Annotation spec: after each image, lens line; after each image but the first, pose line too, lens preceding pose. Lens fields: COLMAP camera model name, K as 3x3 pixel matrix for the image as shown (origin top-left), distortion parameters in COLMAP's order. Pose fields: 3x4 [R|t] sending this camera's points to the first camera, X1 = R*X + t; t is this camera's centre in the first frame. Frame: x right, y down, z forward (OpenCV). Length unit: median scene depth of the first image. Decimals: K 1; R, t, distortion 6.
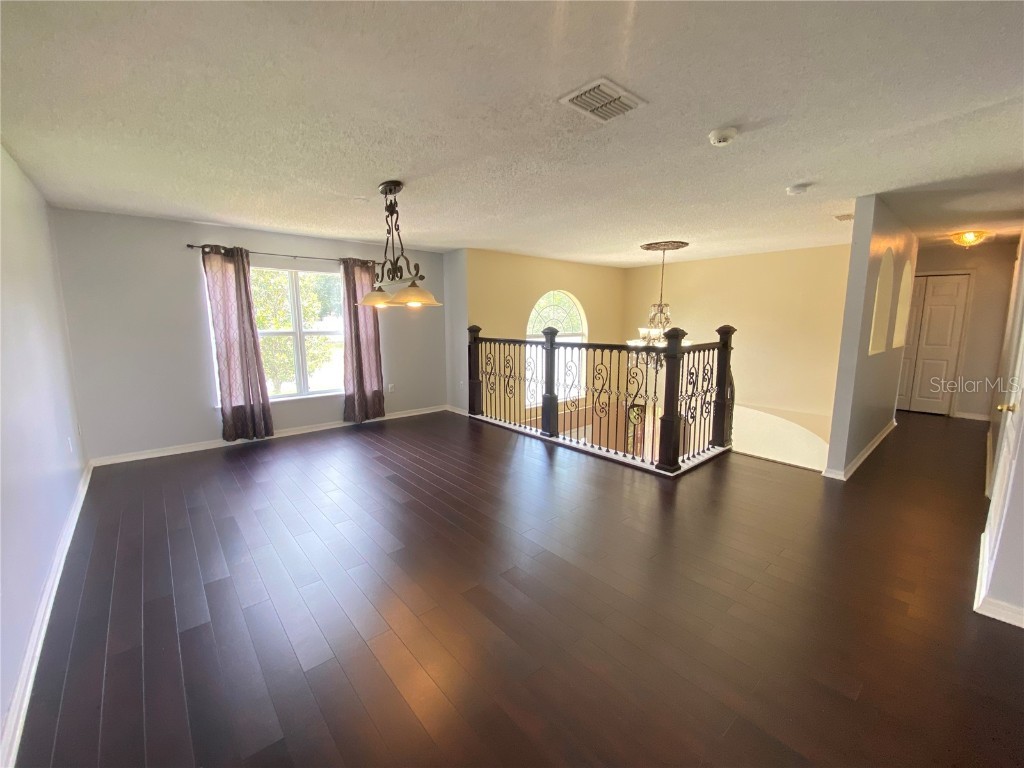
lens RADIAL K [[418.2, 0, 520.7], [0, 418.2, 385.6], [0, 0, 1]] dist [-0.001372, -0.001810]
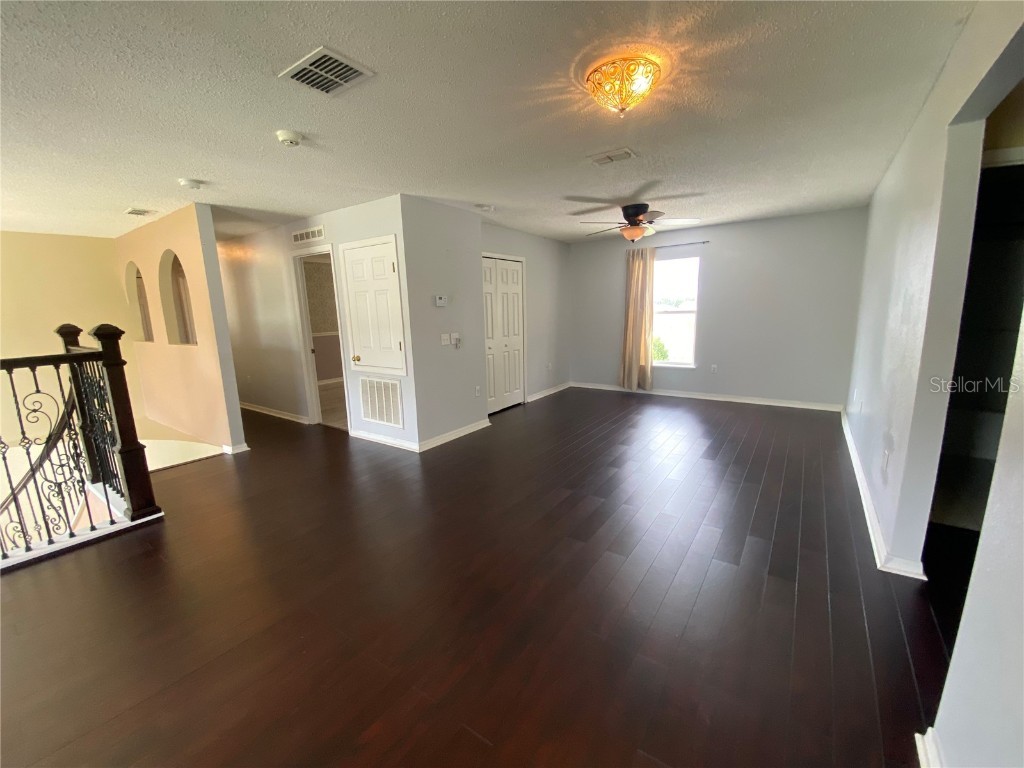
lens RADIAL K [[418.9, 0, 522.1], [0, 418.9, 384.1], [0, 0, 1]] dist [-0.001680, -0.000213]
pose [[-0.233010, -0.175710, 0.956469, -0.498413], [0.172914, 0.960383, 0.218553, -0.072226], [-0.956978, 0.216312, -0.193396, 0.474379]]
